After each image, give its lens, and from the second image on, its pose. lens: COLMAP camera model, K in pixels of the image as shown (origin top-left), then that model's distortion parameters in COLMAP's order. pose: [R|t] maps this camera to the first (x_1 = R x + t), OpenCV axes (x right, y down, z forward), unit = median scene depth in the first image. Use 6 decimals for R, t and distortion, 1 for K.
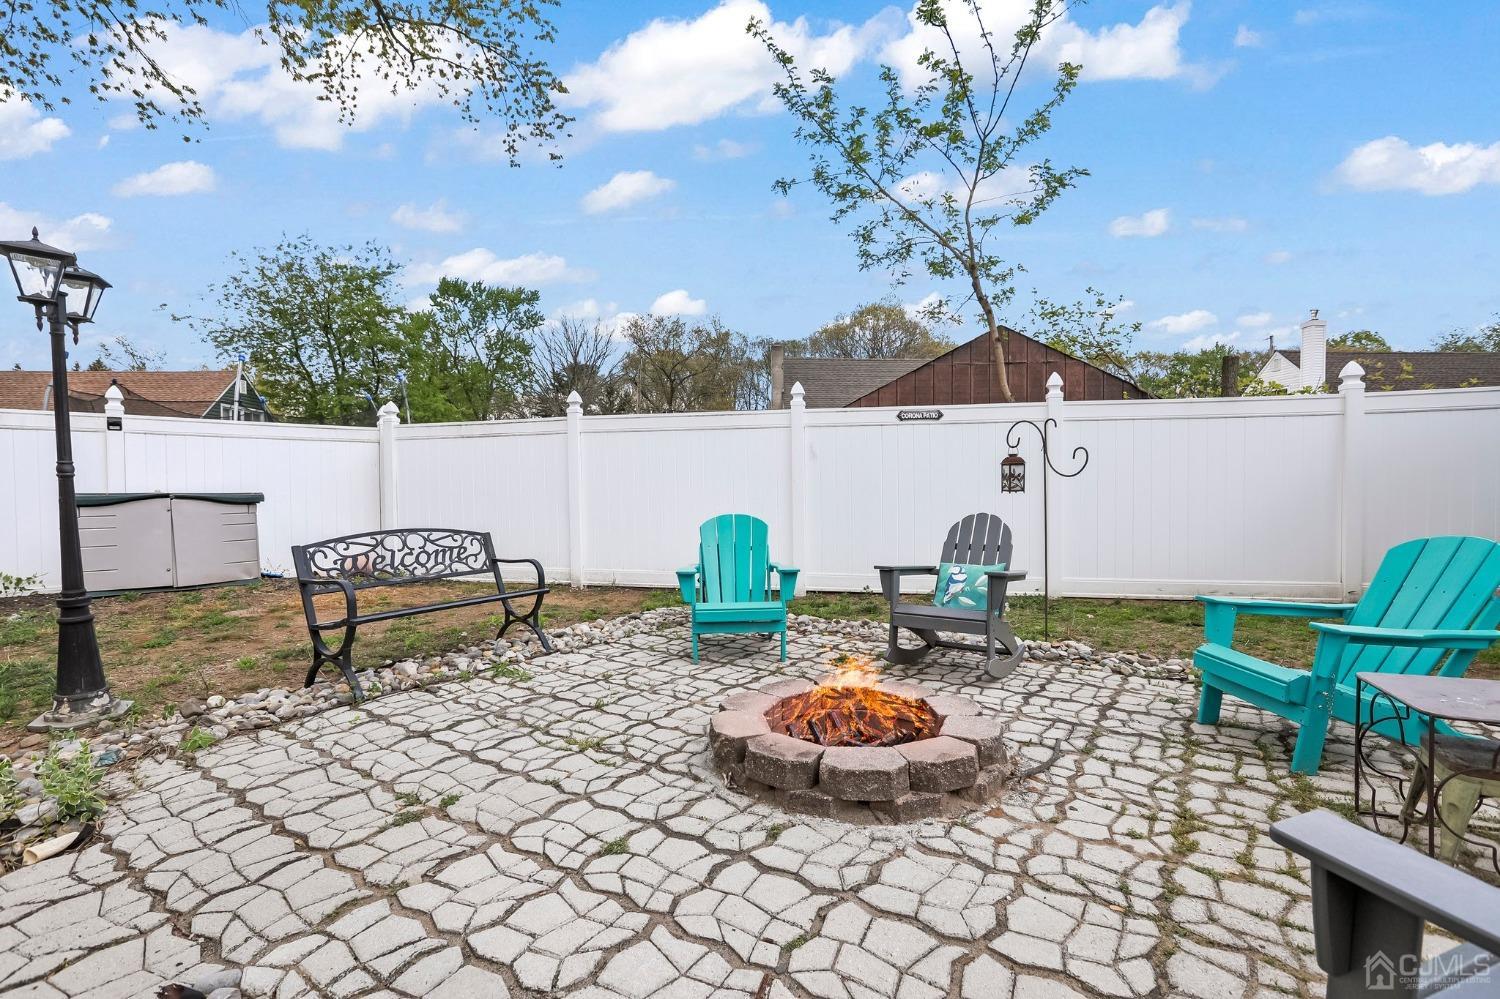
lens RADIAL K [[685.9, 0, 743.8], [0, 685.9, 490.9], [0, 0, 1]] dist [-0.041075, 0.026147]
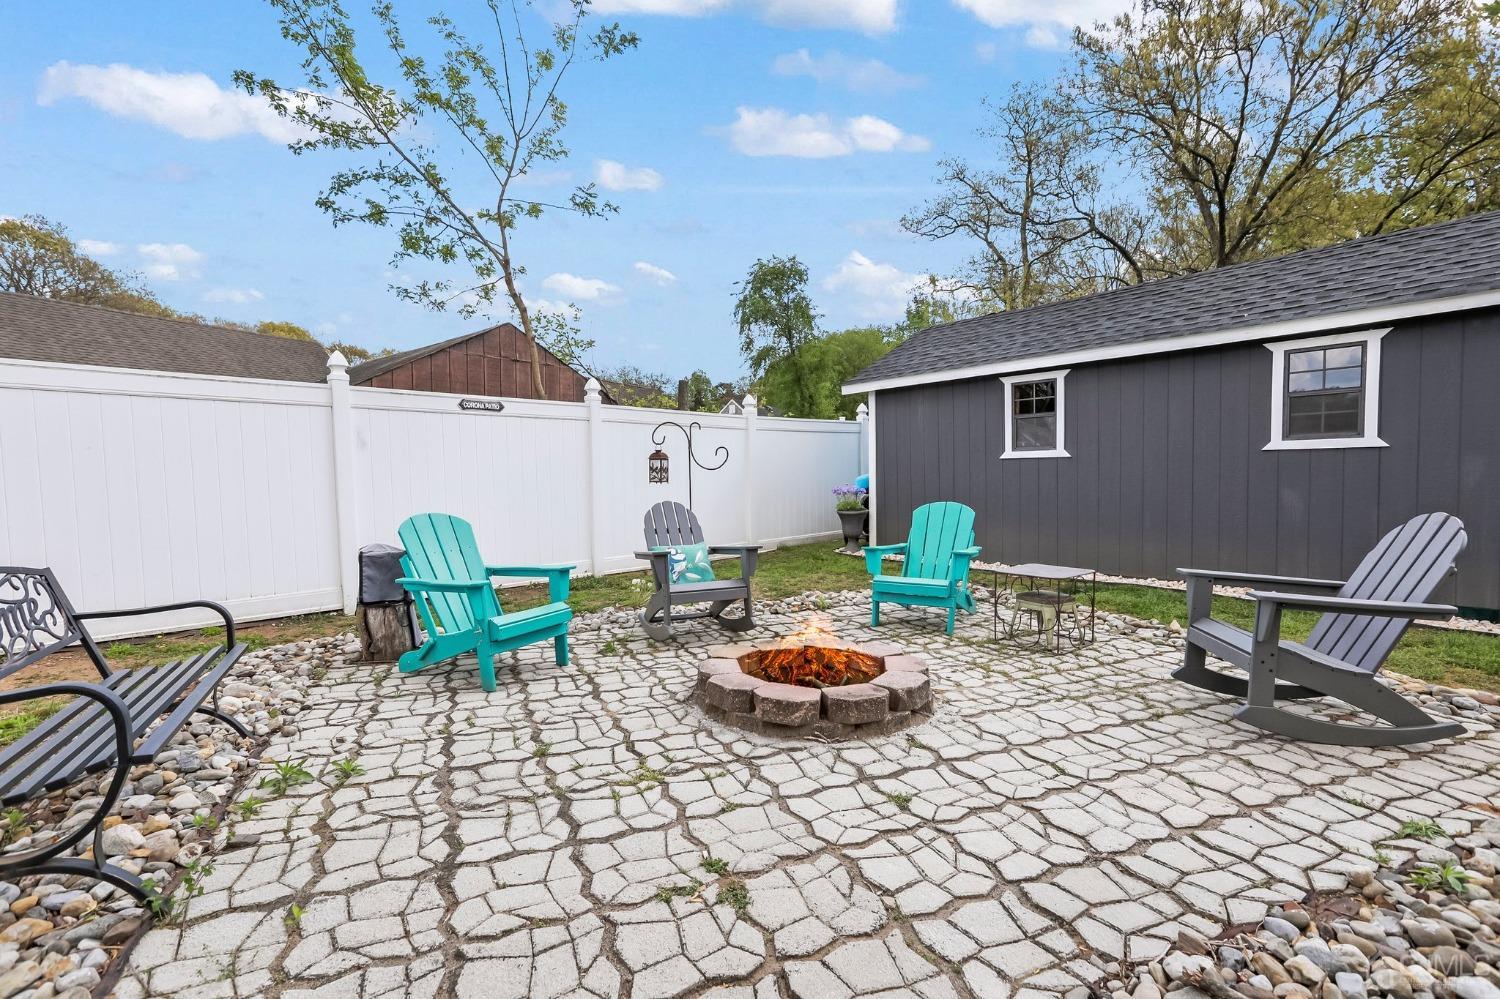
lens RADIAL K [[685.9, 0, 743.8], [0, 685.9, 490.9], [0, 0, 1]] dist [-0.041075, 0.026147]
pose [[0.523463, -0.018105, 0.851856, -0.717998], [0.010600, 0.999835, 0.014737, -0.000691], [-0.851983, 0.001315, 0.523569, 0.357827]]
